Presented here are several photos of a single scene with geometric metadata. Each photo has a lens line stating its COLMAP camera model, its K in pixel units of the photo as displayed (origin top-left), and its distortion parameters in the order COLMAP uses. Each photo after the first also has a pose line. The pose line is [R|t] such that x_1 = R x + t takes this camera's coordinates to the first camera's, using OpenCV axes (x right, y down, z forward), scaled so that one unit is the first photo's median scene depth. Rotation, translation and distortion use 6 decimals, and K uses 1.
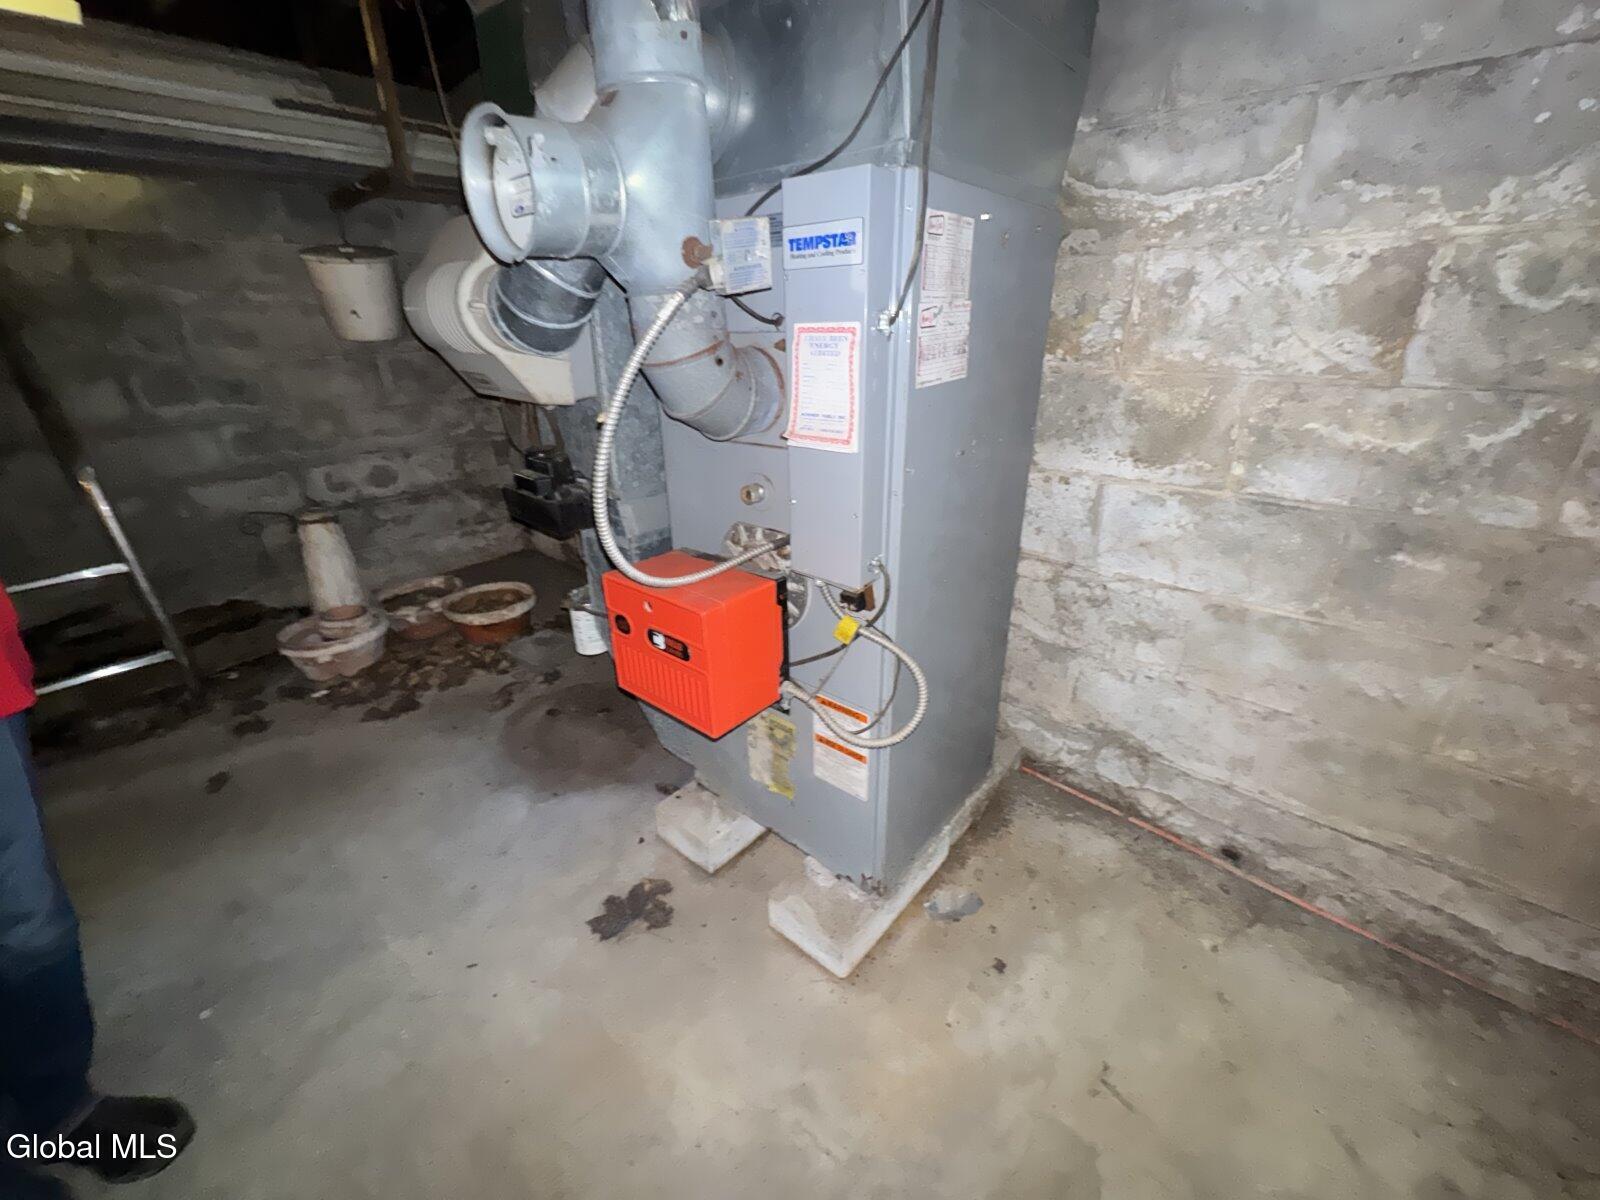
lens RADIAL K [[640.3, 0, 796.5], [0, 640.3, 595.8], [0, 0, 1]] dist [0.001141, 0.000164]
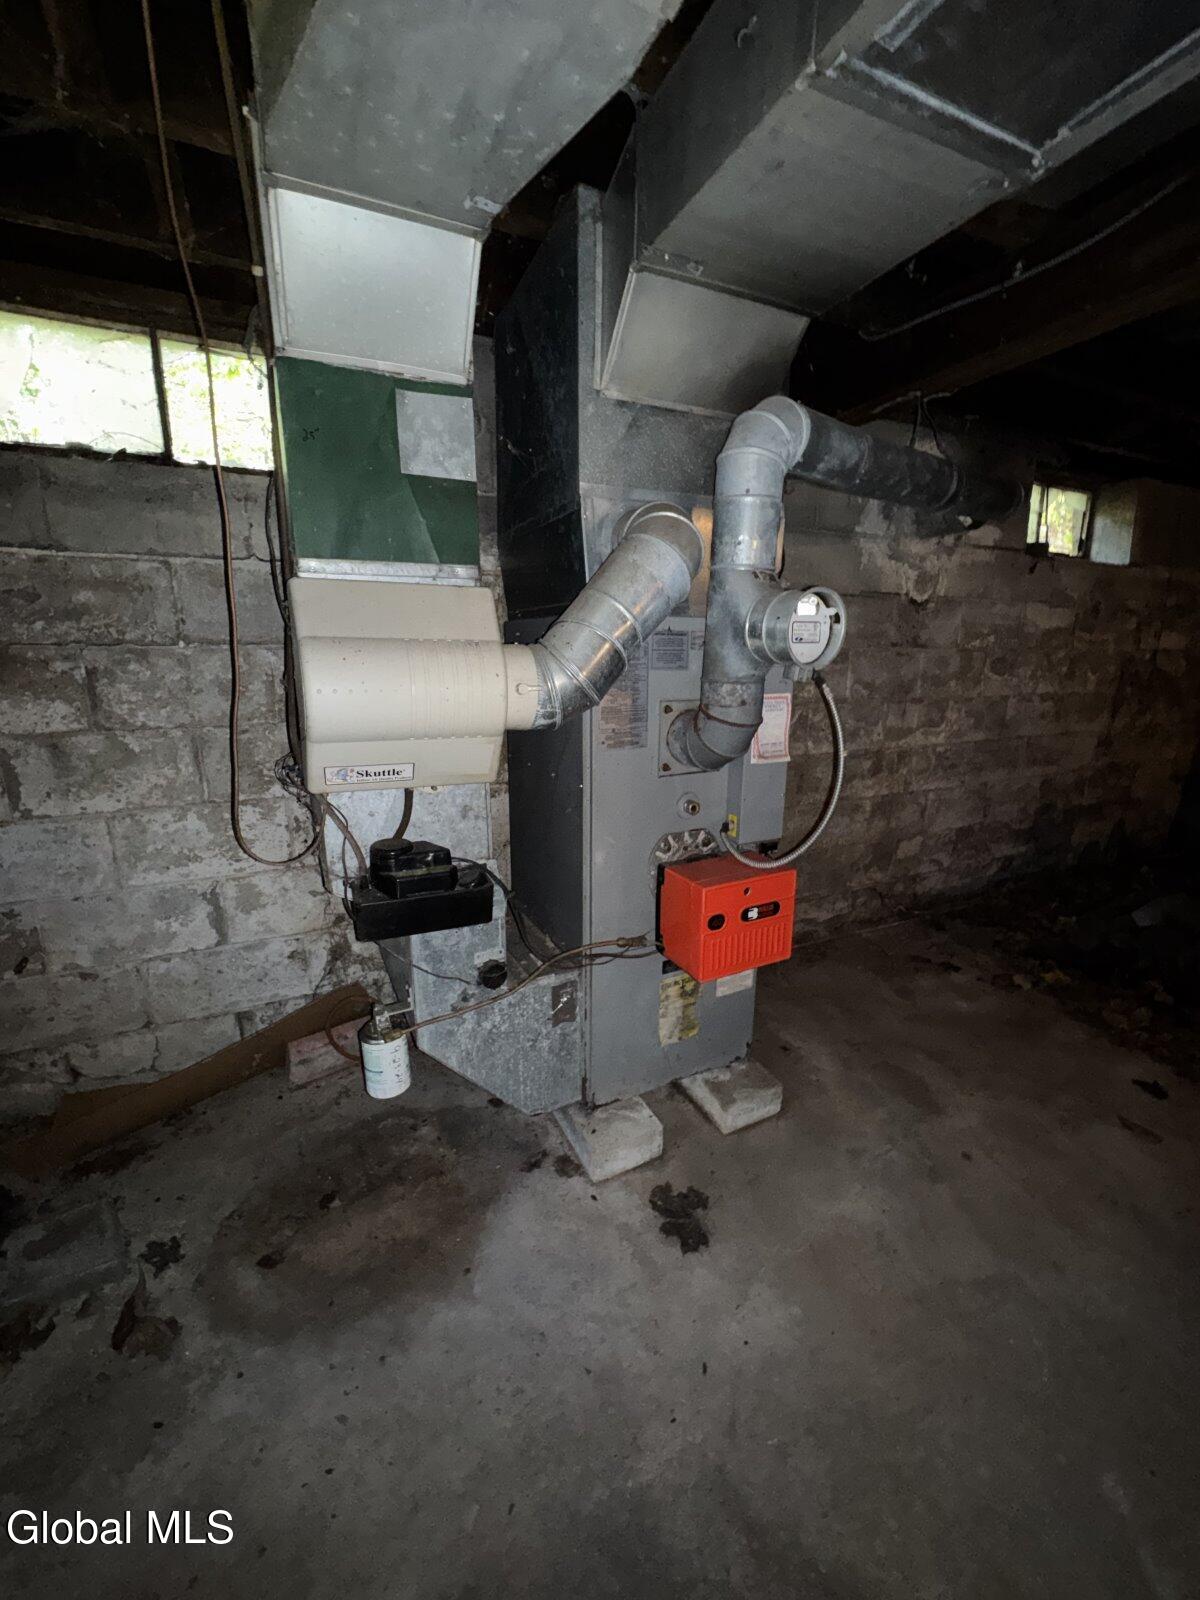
lens RADIAL K [[640.3, 0, 599.0], [0, 640.3, 796.4], [0, 0, 1]] dist [0.001141, 0.000164]
pose [[0.394482, -0.192000, 0.898621, -1.173404], [0.357068, 0.933106, 0.042620, -0.261696], [-0.846692, 0.304056, 0.436650, 0.460331]]
